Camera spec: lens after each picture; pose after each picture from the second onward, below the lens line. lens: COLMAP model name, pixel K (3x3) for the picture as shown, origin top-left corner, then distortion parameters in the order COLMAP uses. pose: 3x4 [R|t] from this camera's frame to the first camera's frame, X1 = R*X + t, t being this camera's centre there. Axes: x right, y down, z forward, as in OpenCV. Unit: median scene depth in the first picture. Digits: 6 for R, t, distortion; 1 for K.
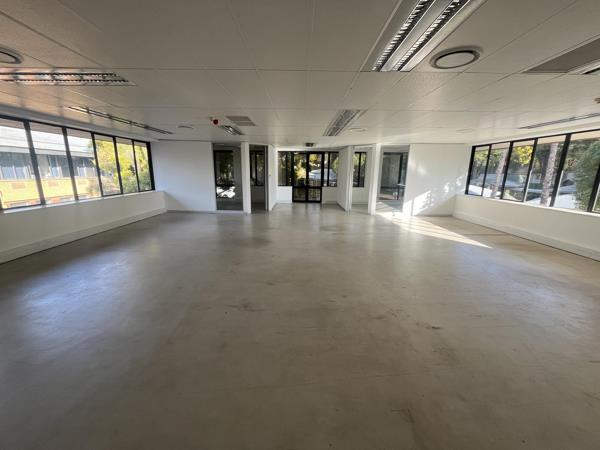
lens RADIAL K [[241.0, 0, 296.7], [0, 241.0, 225.5], [0, 0, 1]] dist [-0.004101, -0.000262]
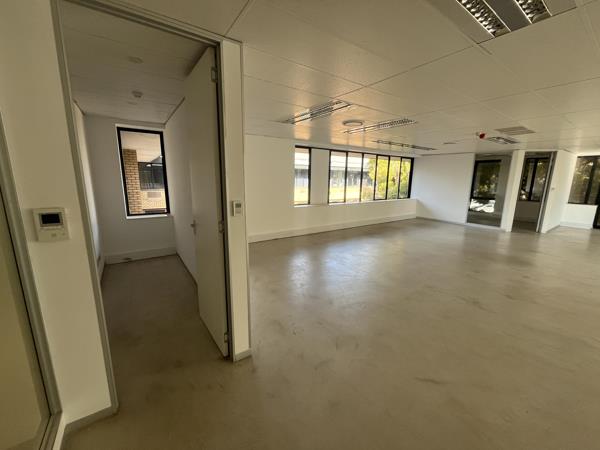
lens RADIAL K [[241.0, 0, 297.5], [0, 241.0, 223.5], [0, 0, 1]] dist [-0.004101, -0.000262]
pose [[0.582777, 0.142944, -0.799961, 0.051637], [-0.184491, 0.981976, 0.041066, 0.028733], [0.791413, 0.123653, 0.598645, -0.128786]]
